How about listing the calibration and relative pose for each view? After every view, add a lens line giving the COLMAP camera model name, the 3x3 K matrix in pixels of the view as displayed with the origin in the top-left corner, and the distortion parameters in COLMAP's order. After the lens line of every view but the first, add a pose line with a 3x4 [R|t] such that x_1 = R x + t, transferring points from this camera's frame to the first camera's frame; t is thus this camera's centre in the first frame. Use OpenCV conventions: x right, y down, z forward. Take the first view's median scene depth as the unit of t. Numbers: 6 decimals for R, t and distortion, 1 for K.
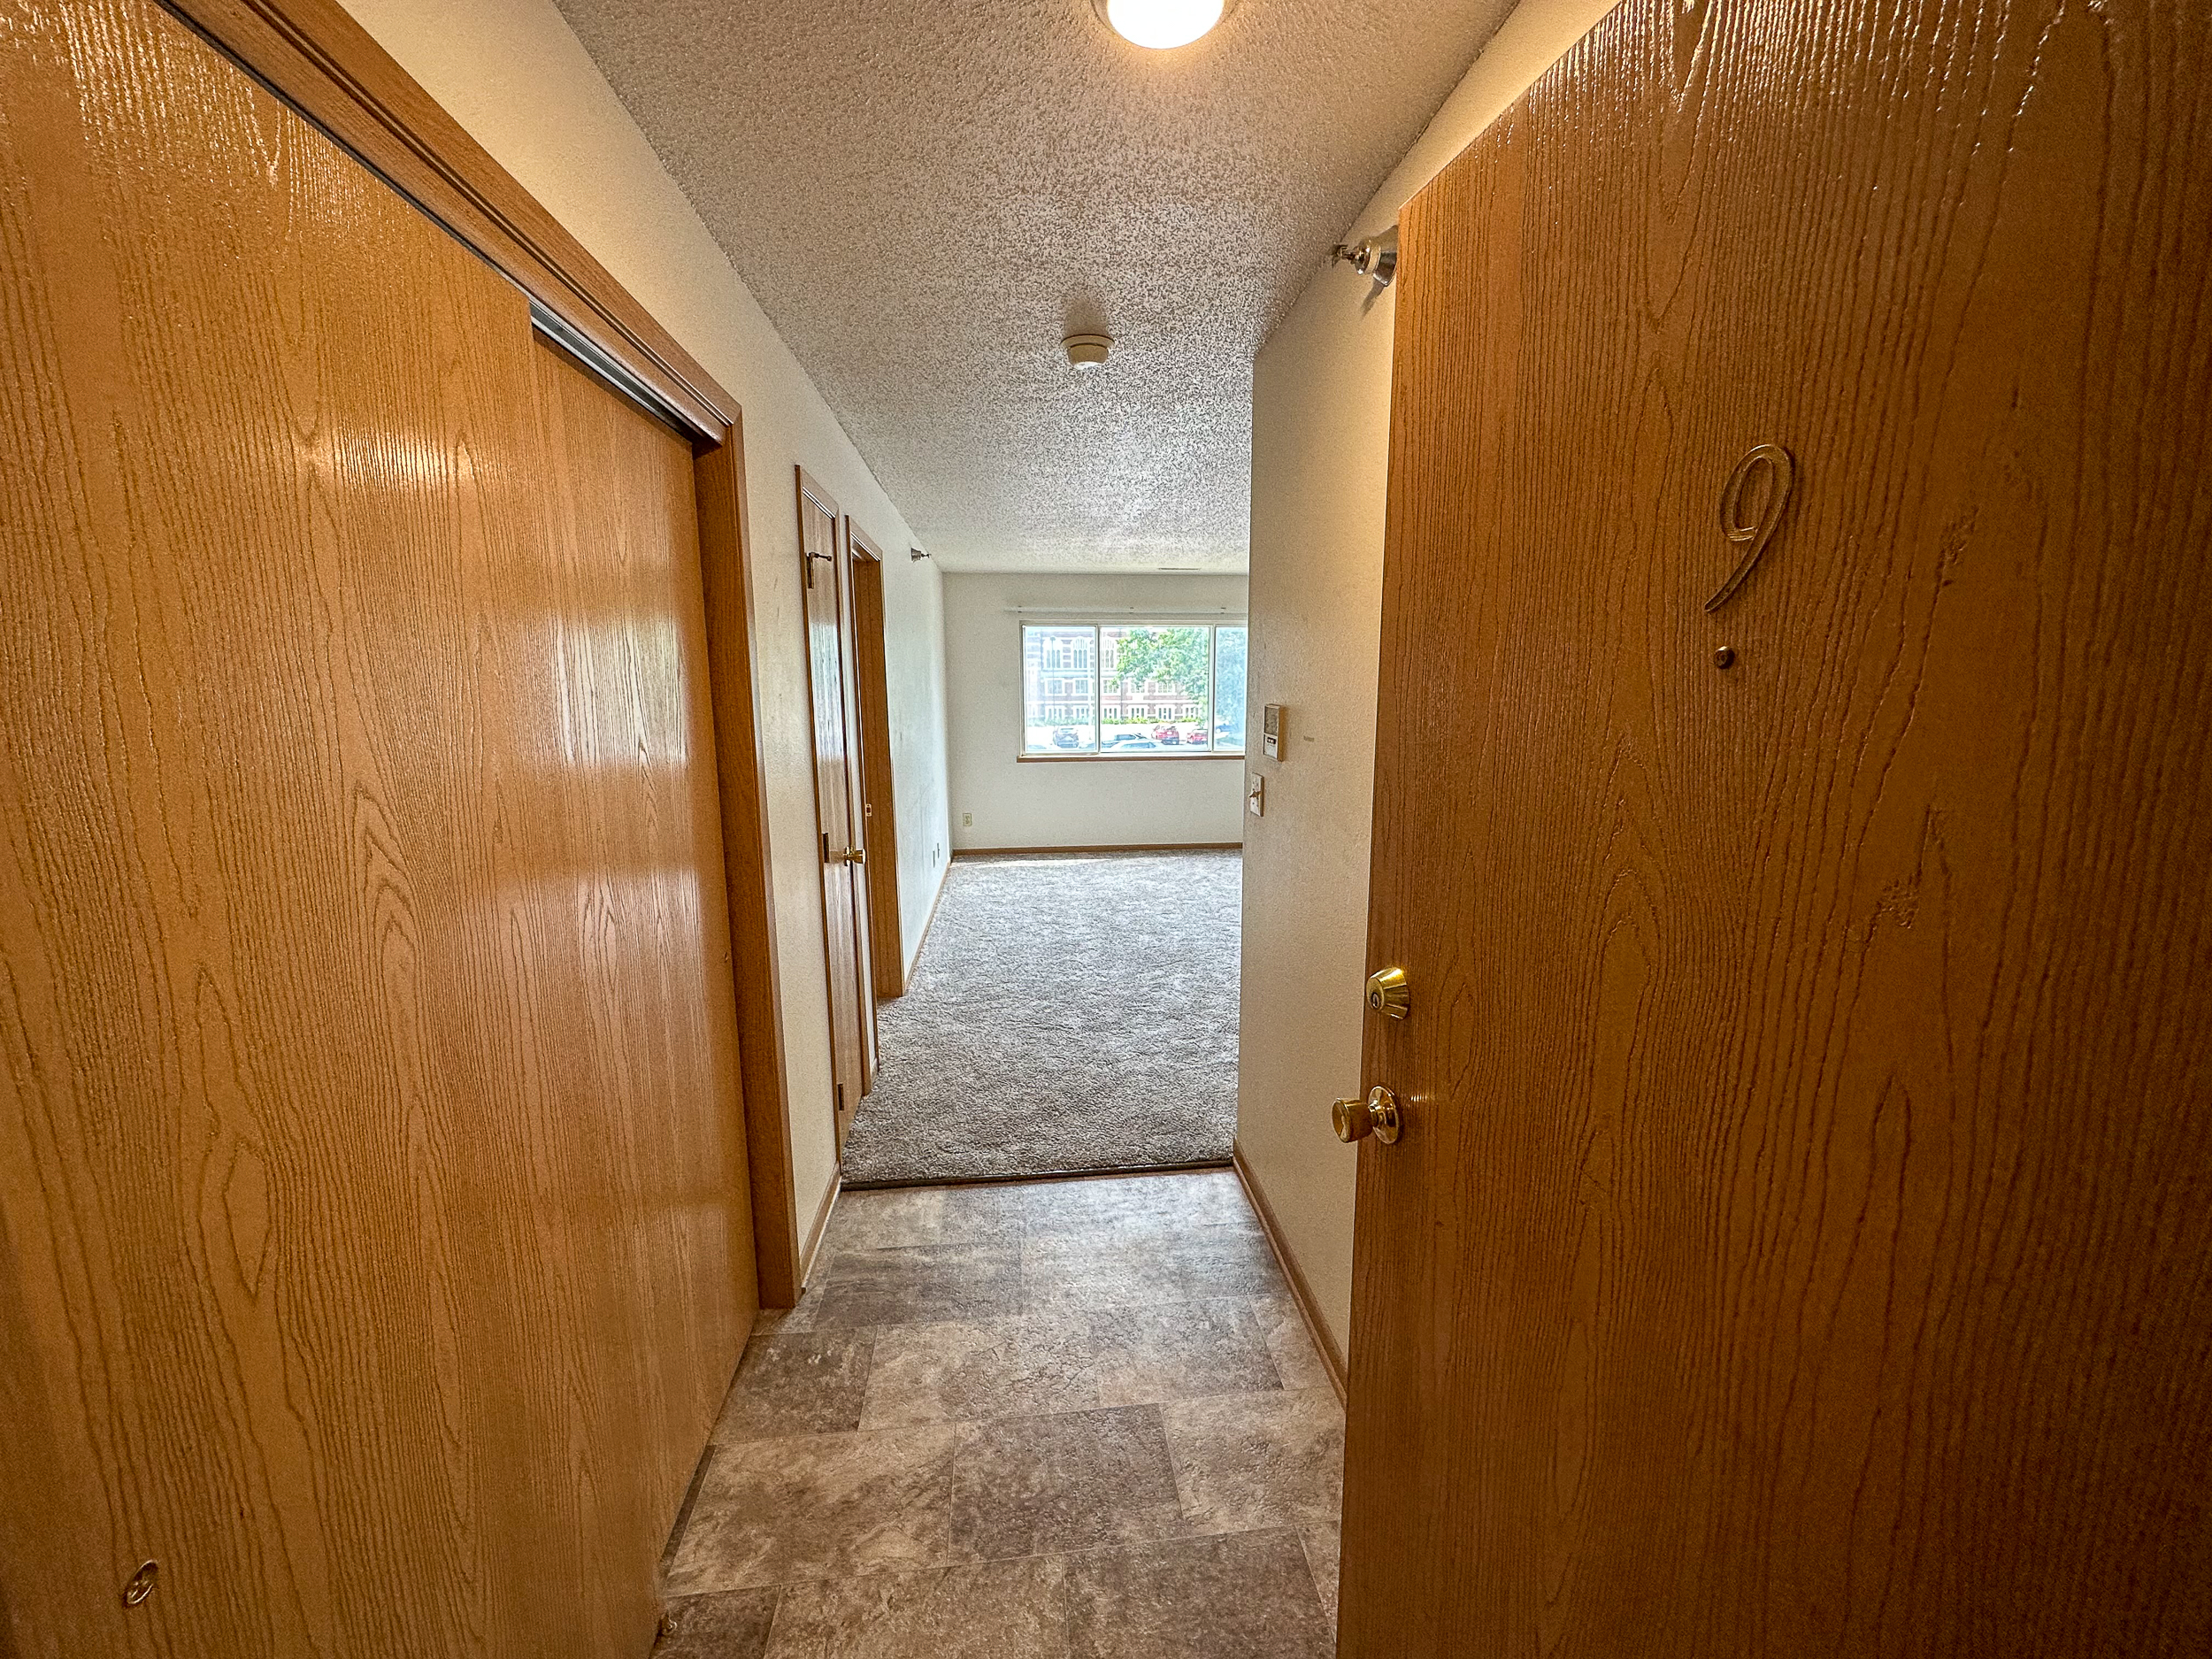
lens RADIAL K [[886.3, 0, 1106.0], [0, 886.3, 829.5], [0, 0, 1]] dist [-0.000617, -0.000097]
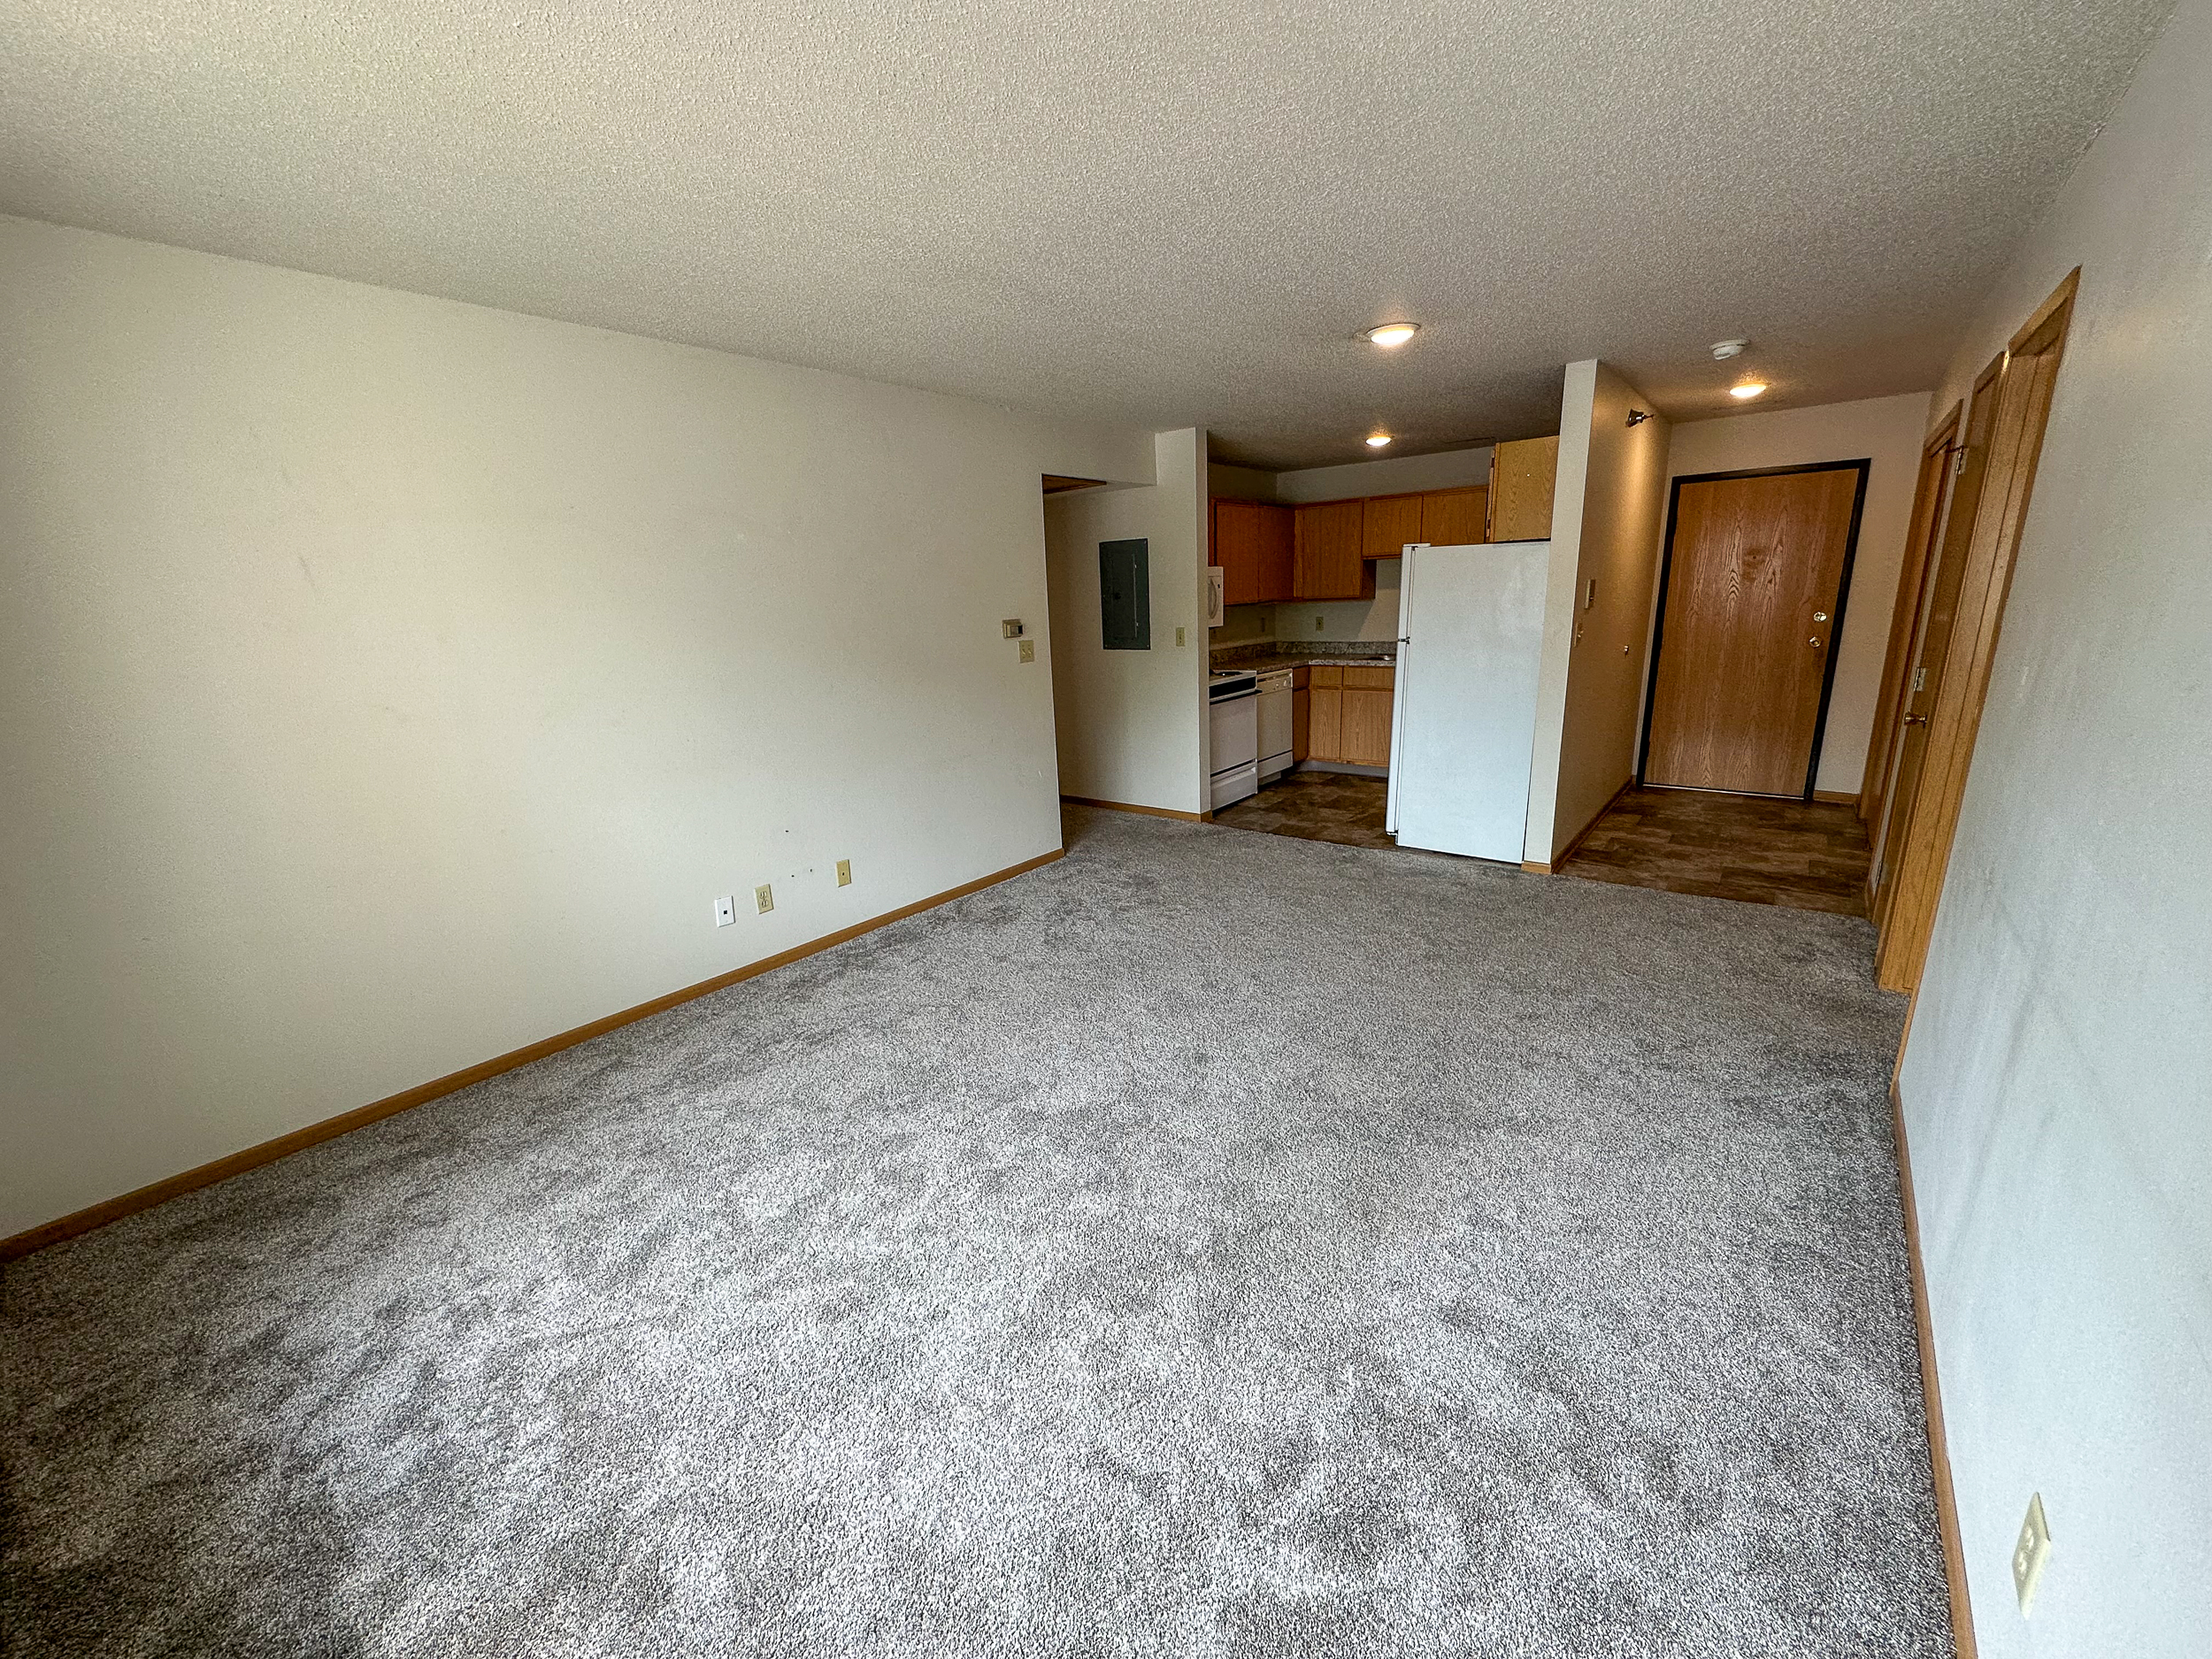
lens RADIAL K [[886.3, 0, 1106.0], [0, 886.3, 829.5], [0, 0, 1]] dist [-0.000617, -0.000097]
pose [[-0.723904, -0.145413, 0.674402, -0.153195], [0.156790, 0.917280, 0.366080, -0.188617], [-0.671848, 0.370746, -0.641223, 1.158723]]
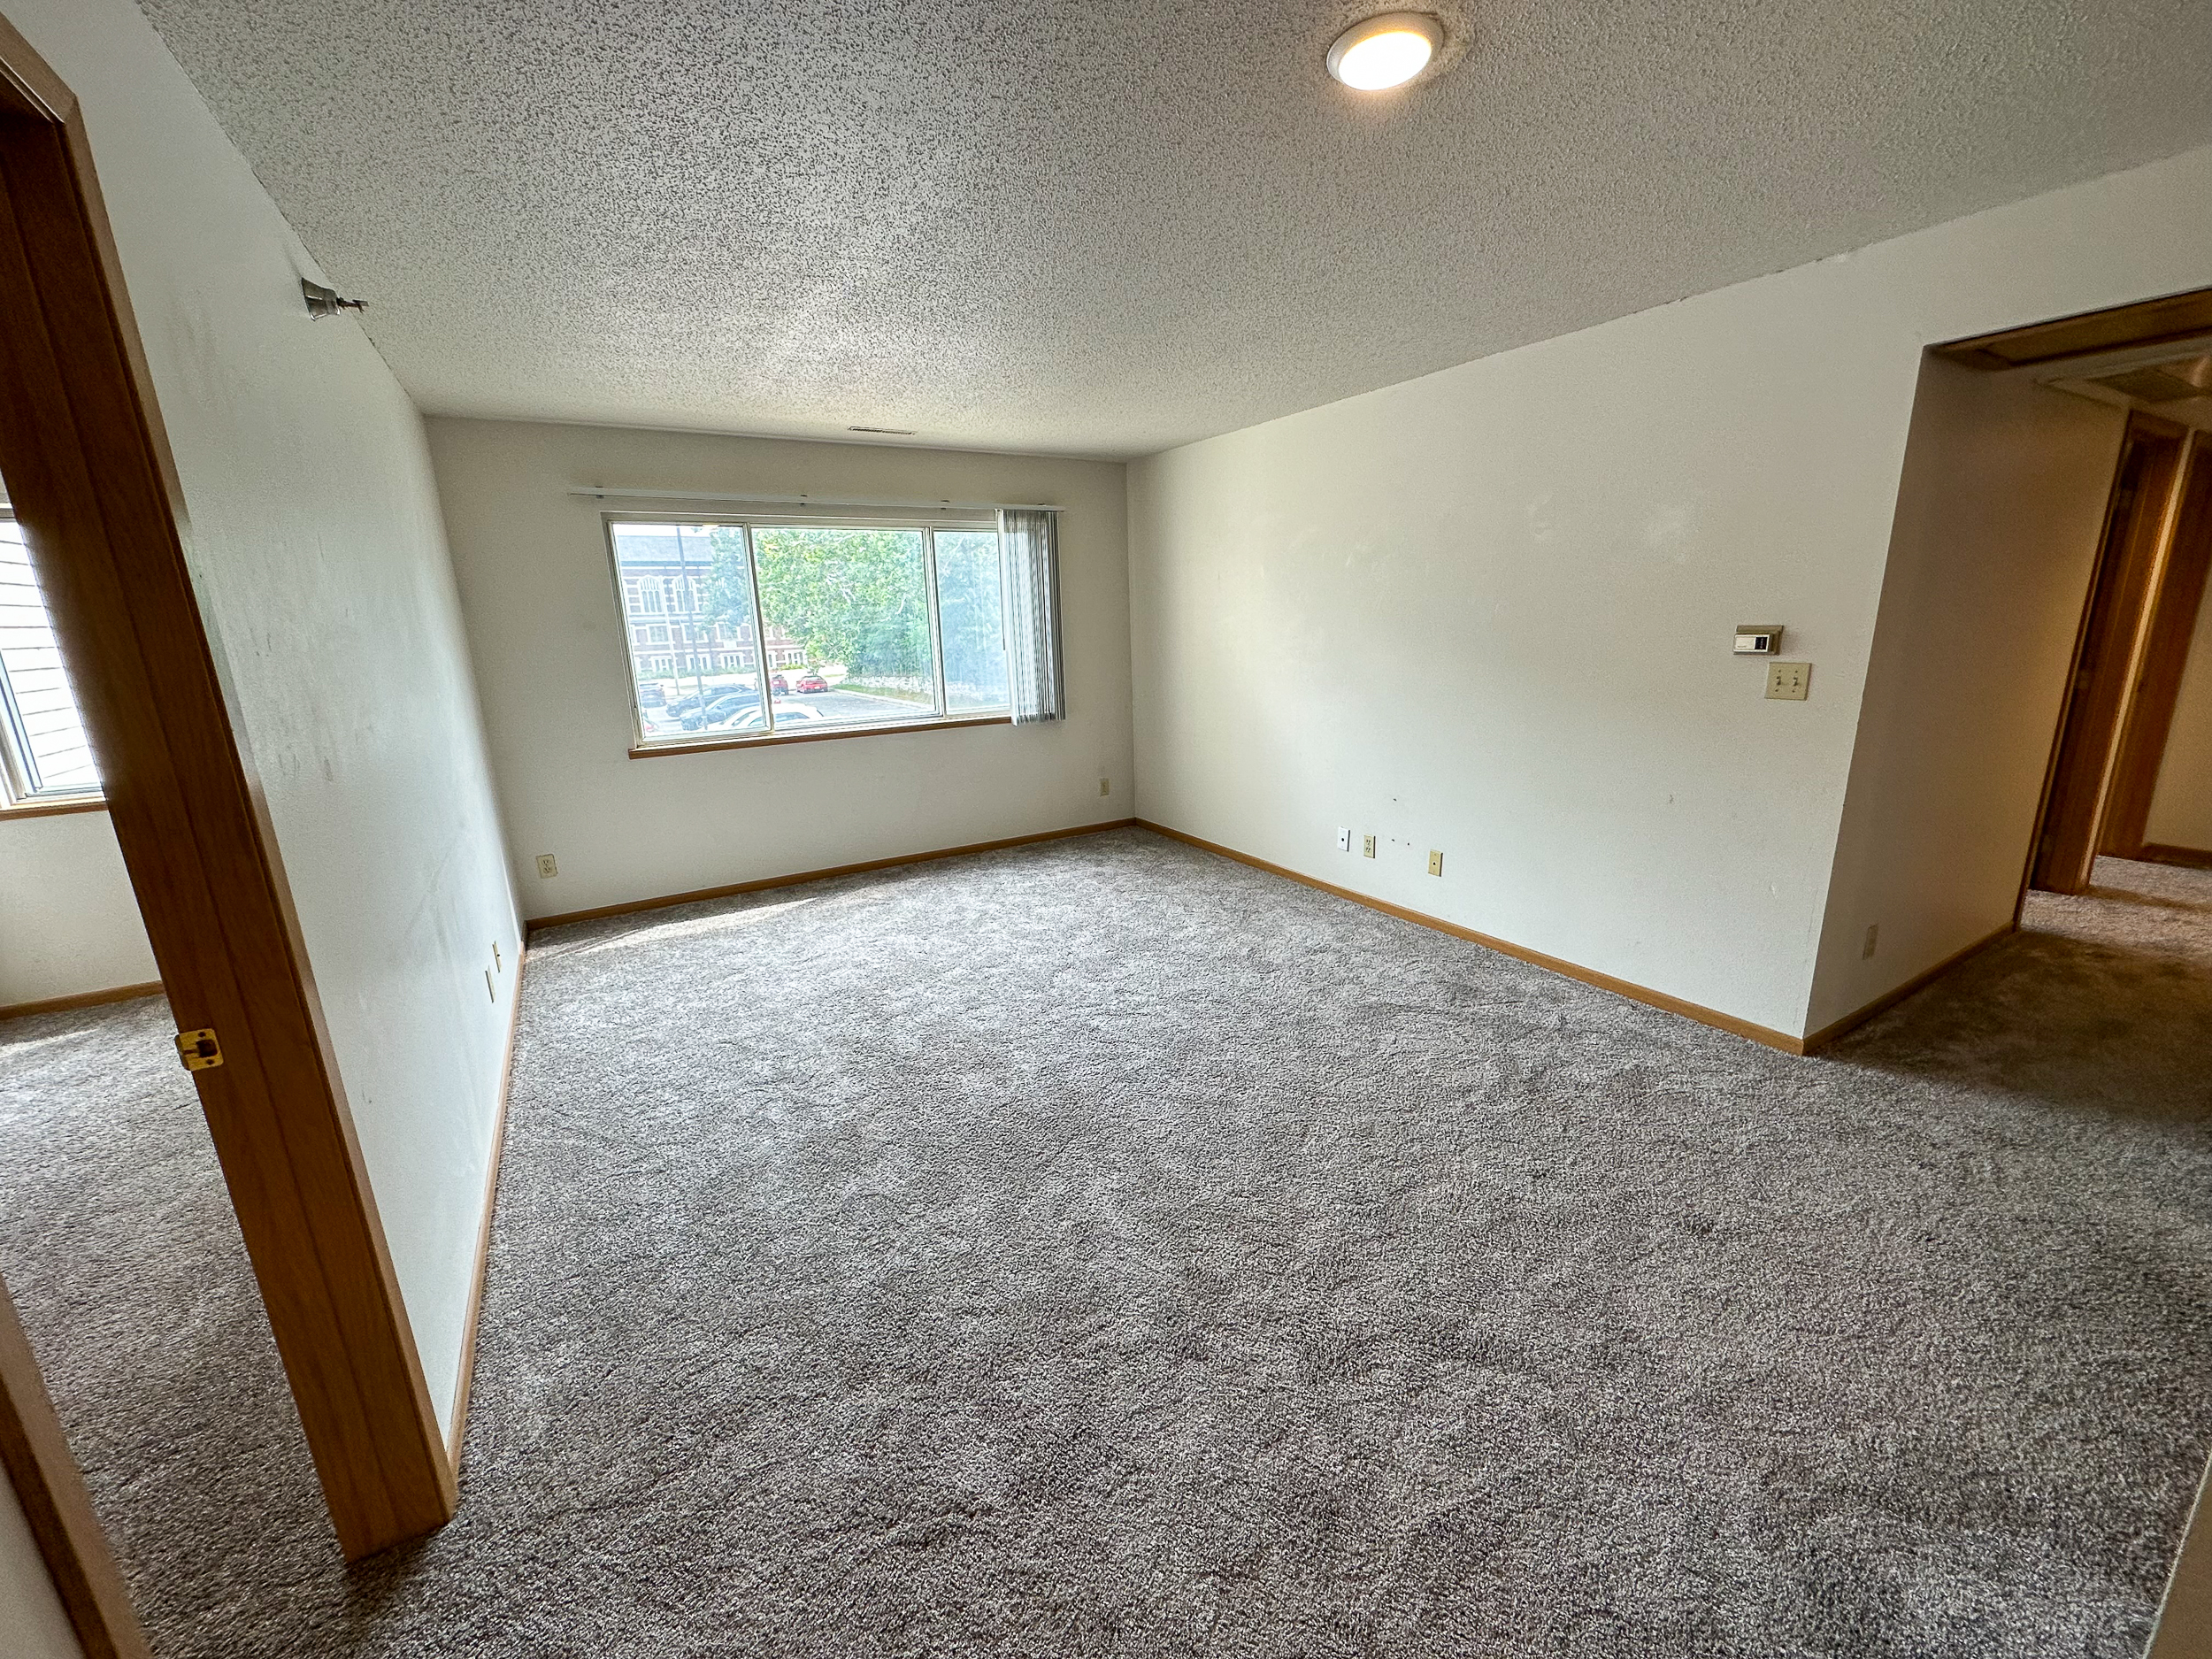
lens RADIAL K [[886.3, 0, 1106.0], [0, 886.3, 829.5], [0, 0, 1]] dist [-0.000617, -0.000097]
pose [[0.906106, -0.123691, 0.404564, -0.069262], [0.096973, 0.991567, 0.085970, -0.059452], [-0.411786, -0.038666, 0.910460, 0.396179]]
